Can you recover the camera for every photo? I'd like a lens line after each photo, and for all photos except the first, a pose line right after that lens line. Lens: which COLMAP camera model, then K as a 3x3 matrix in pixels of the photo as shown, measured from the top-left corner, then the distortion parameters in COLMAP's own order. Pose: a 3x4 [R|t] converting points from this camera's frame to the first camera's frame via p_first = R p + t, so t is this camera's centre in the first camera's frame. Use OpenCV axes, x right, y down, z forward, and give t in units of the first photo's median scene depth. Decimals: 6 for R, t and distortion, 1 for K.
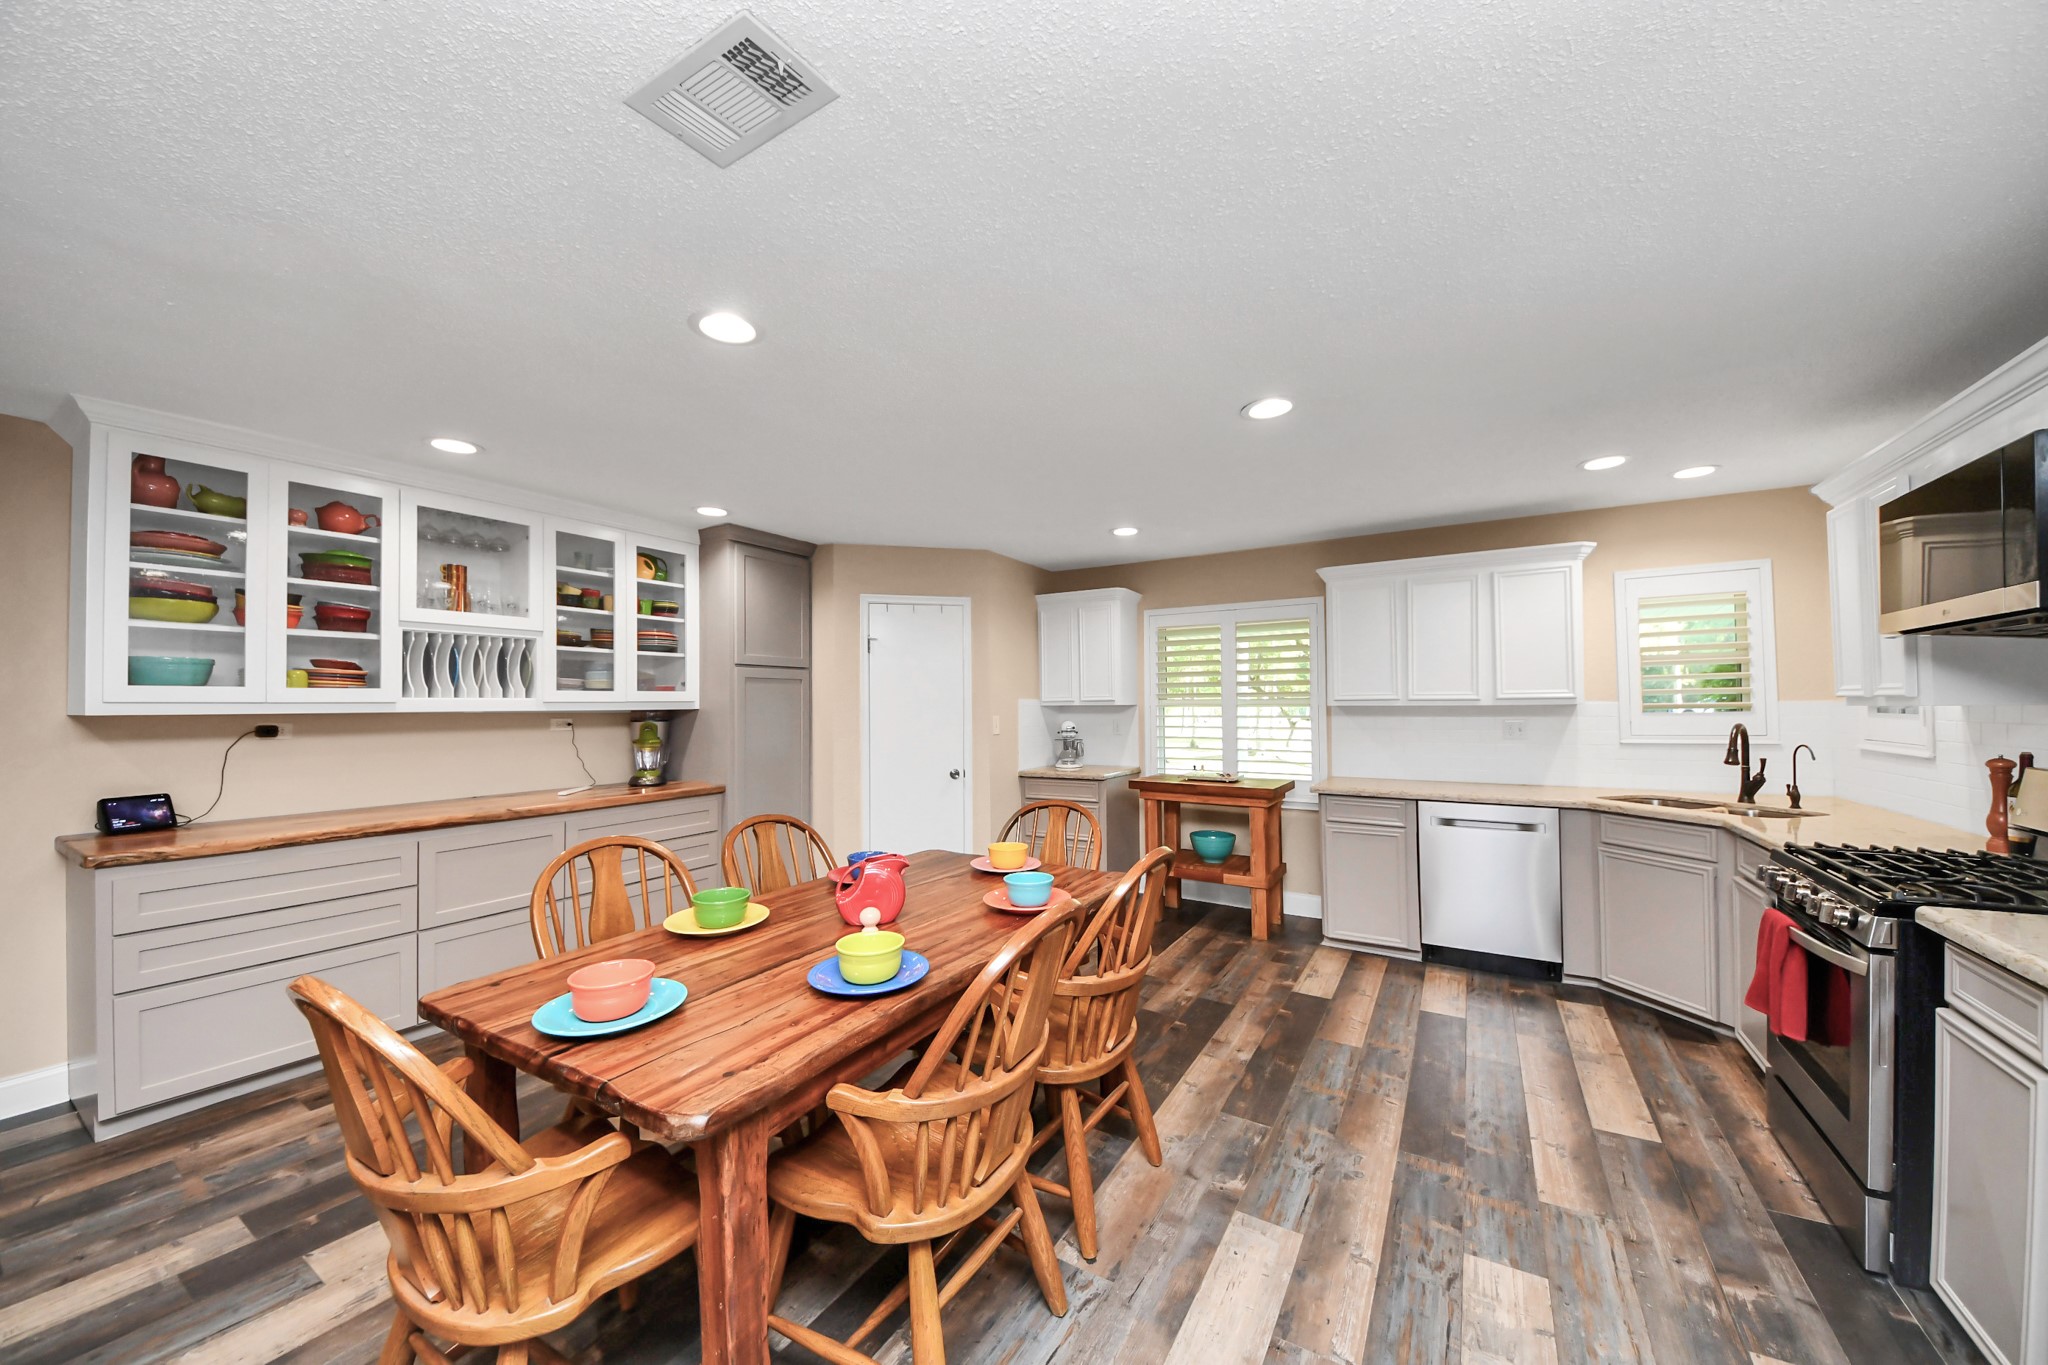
lens RADIAL K [[730.8, 0, 1014.3], [0, 730.8, 691.3], [0, 0, 1]] dist [0.031004, -0.017855]
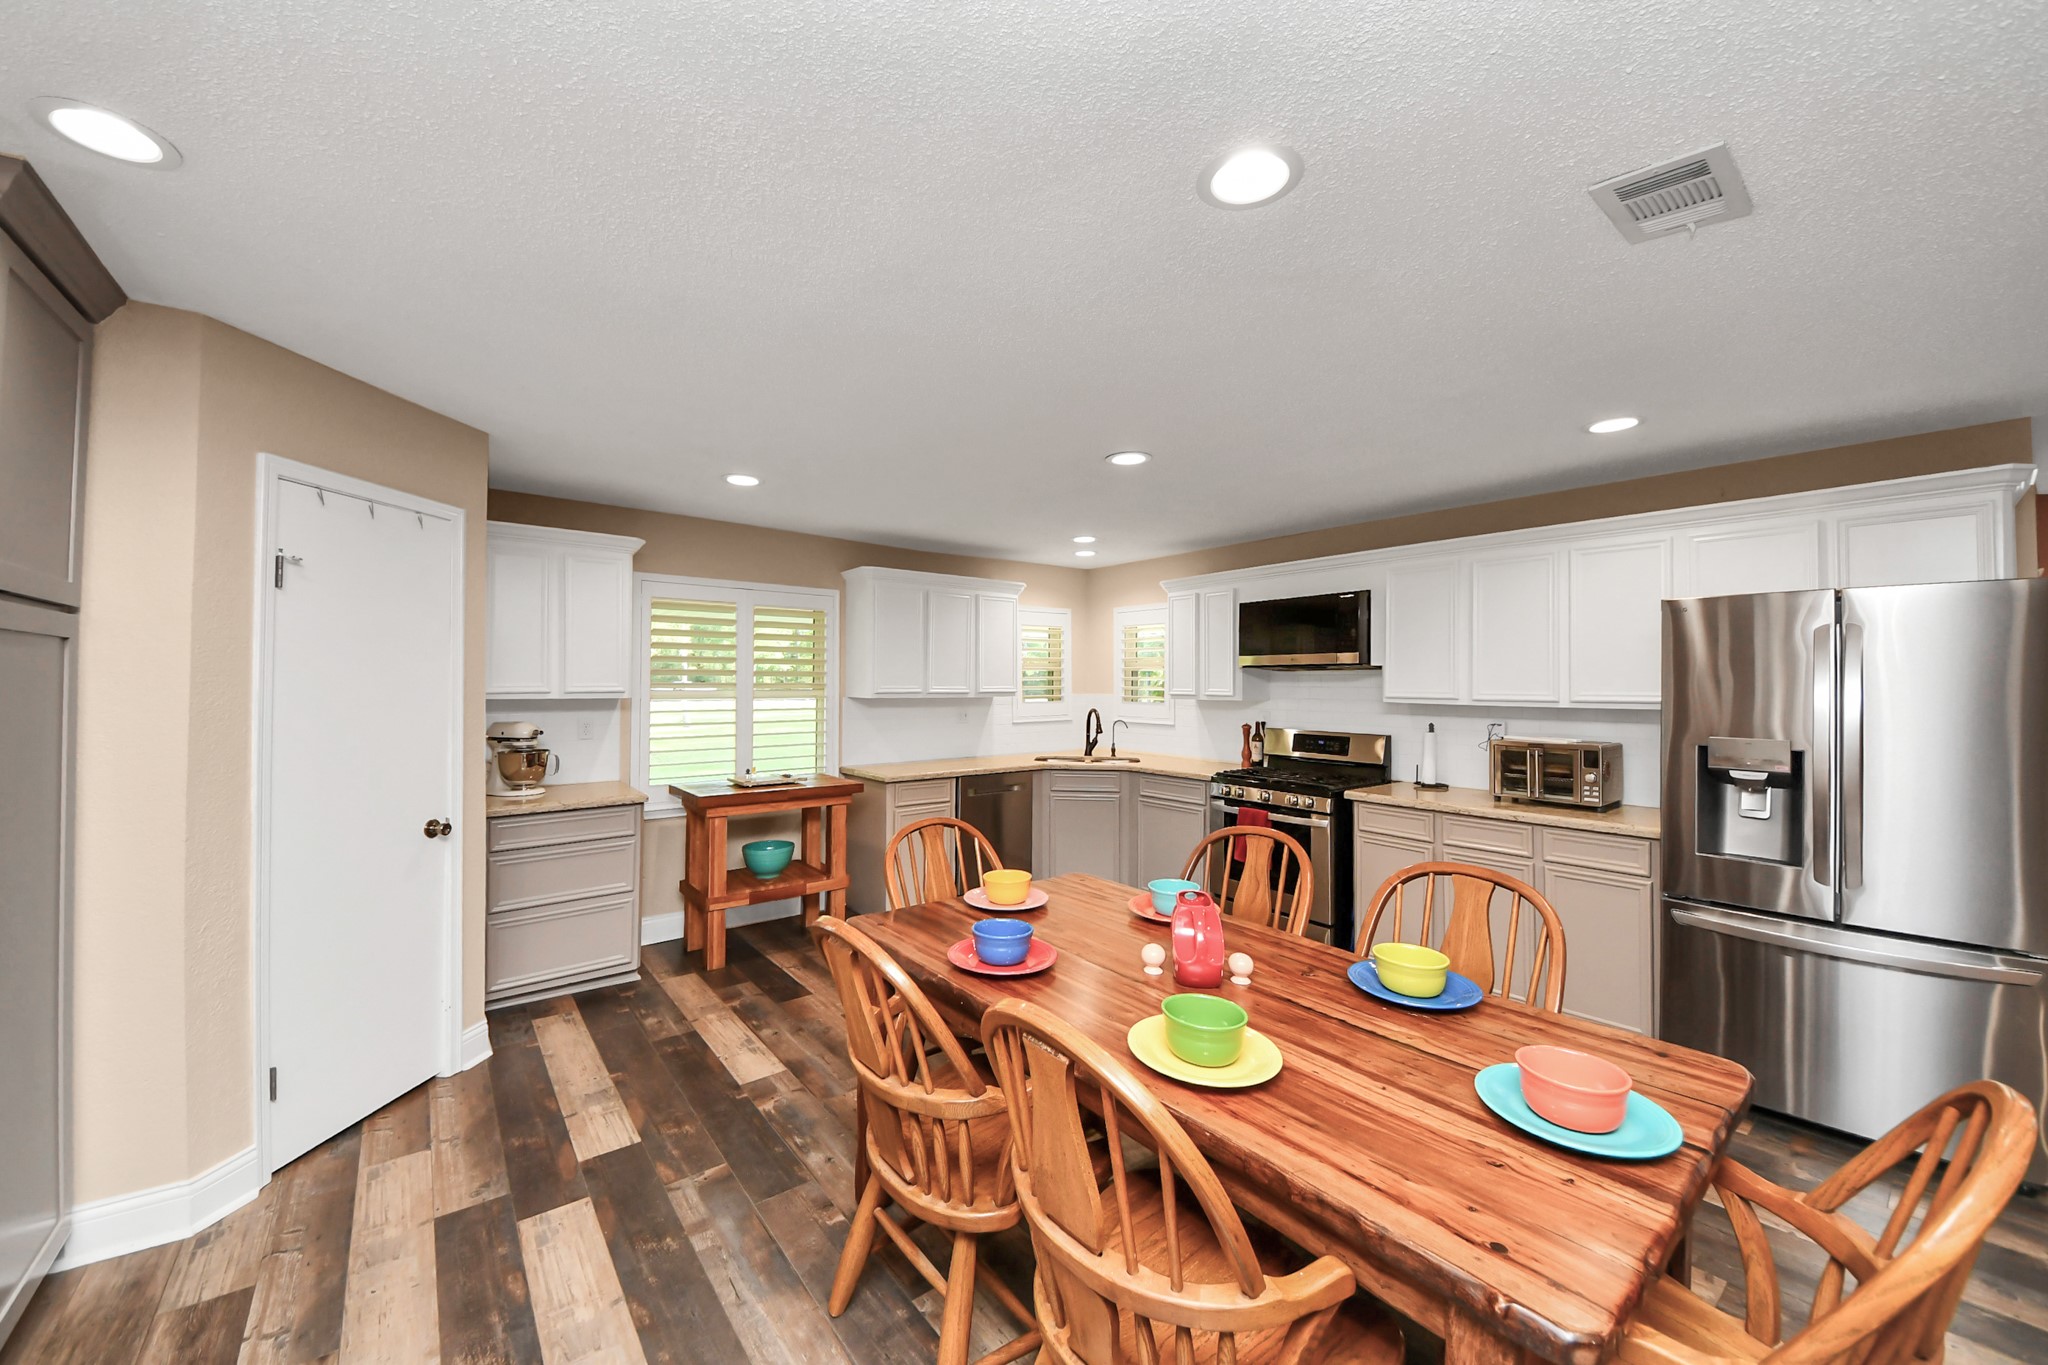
lens RADIAL K [[760.8, 0, 1015.3], [0, 760.8, 678.2], [0, 0, 1]] dist [0.024350, -0.018270]
pose [[0.333988, 0.015441, 0.942451, -0.657481], [-0.024621, 0.999668, -0.007653, -0.007584], [-0.942256, -0.020648, 0.334257, 0.559237]]
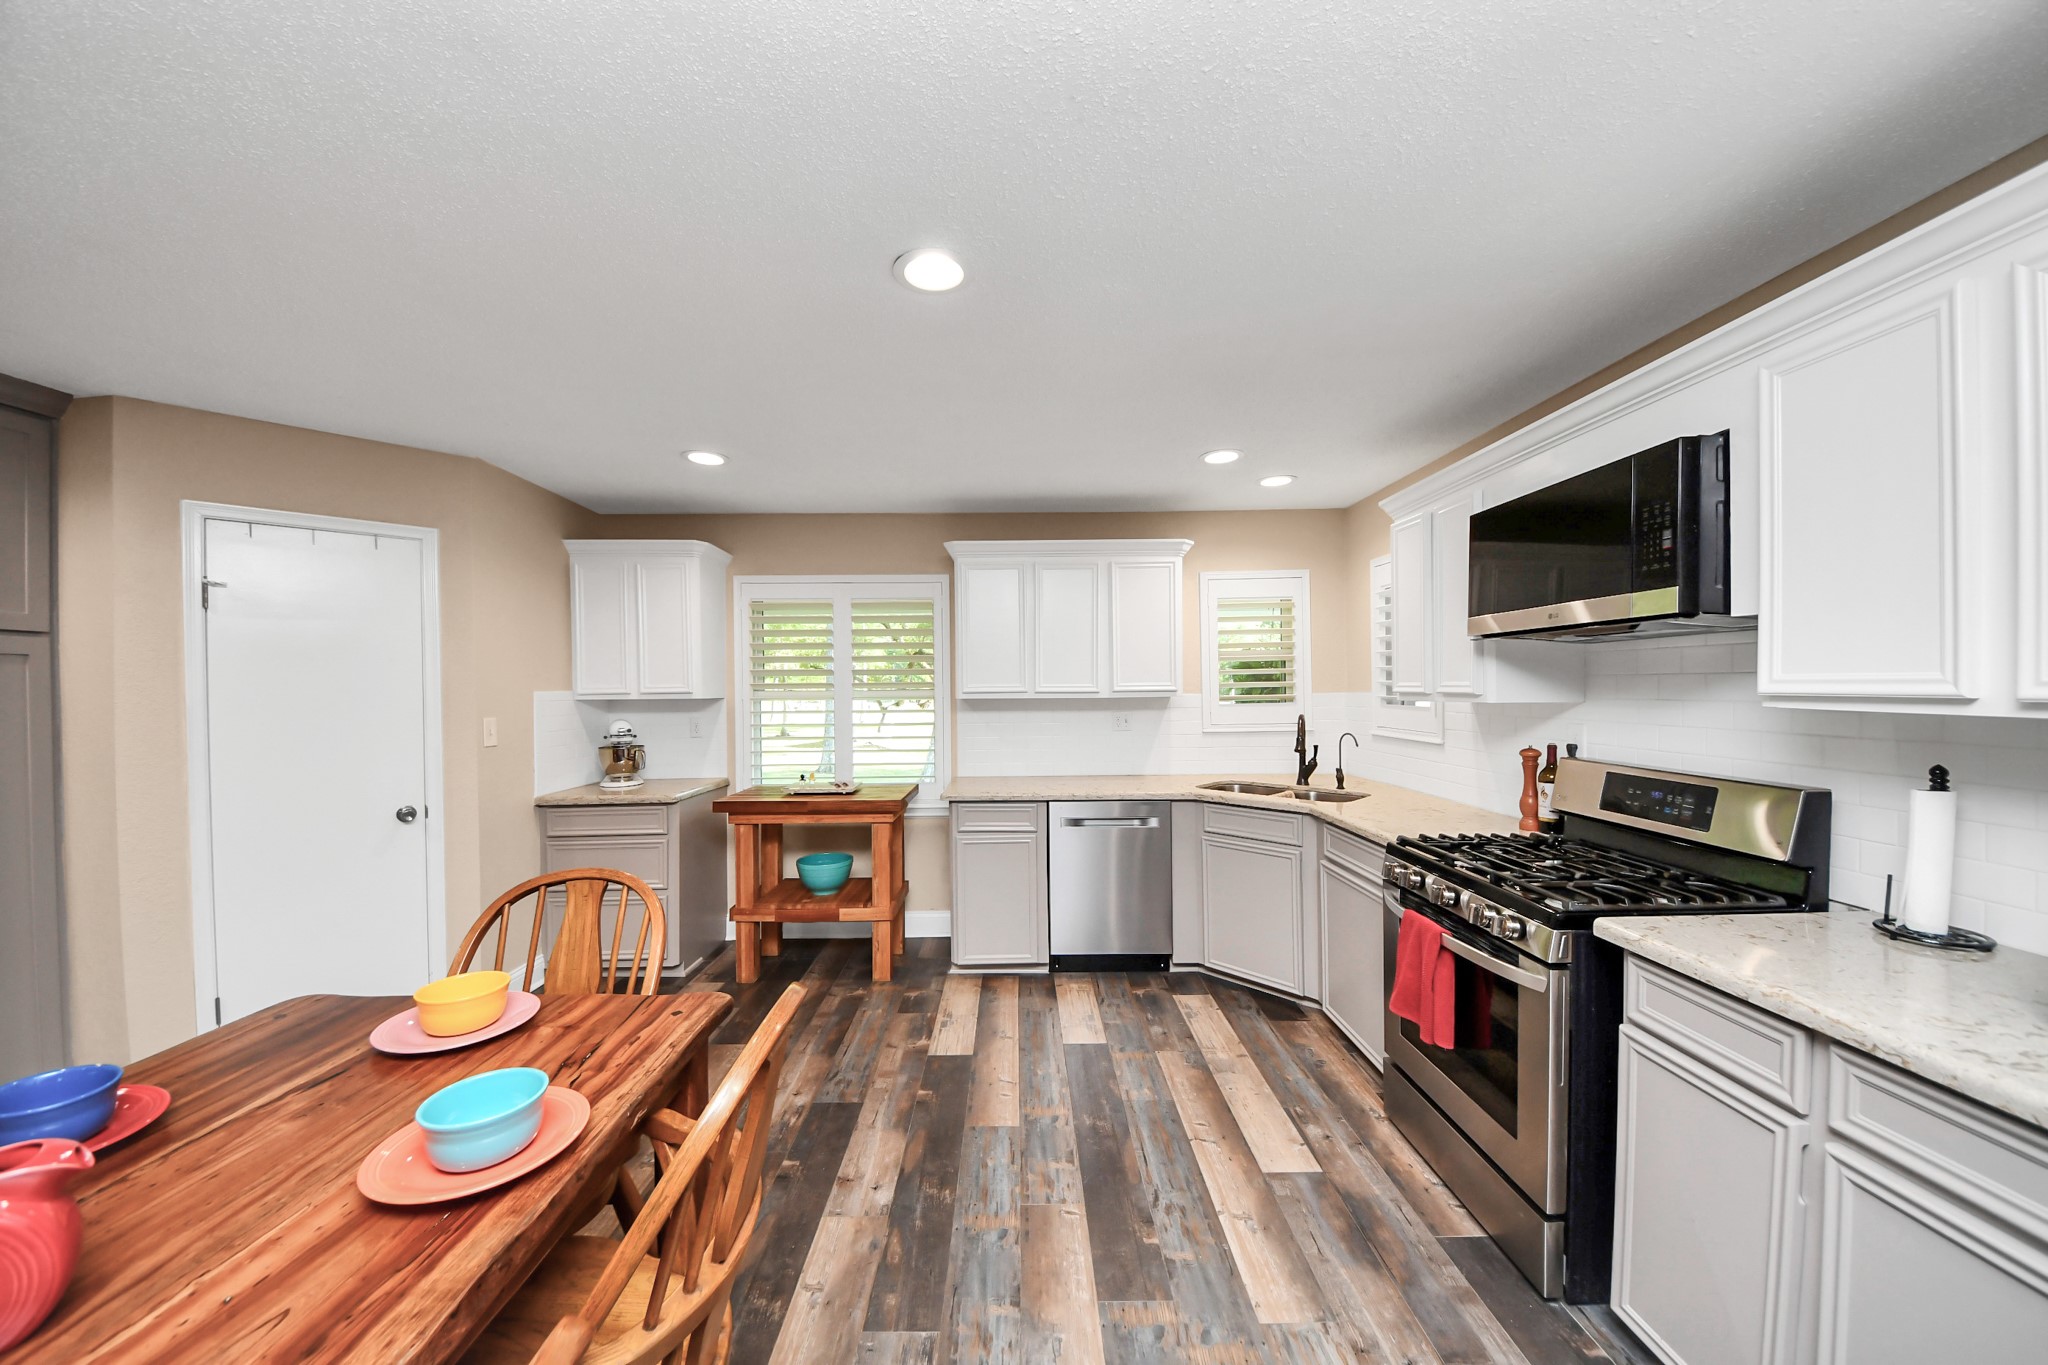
lens RADIAL K [[724.3, 0, 1022.5], [0, 724.3, 691.6], [0, 0, 1]] dist [0.022618, -0.017484]
pose [[0.846602, -0.003461, 0.532215, 0.042397], [-0.007605, 0.999798, 0.018600, -0.007483], [-0.532172, -0.019794, 0.846405, 0.284560]]
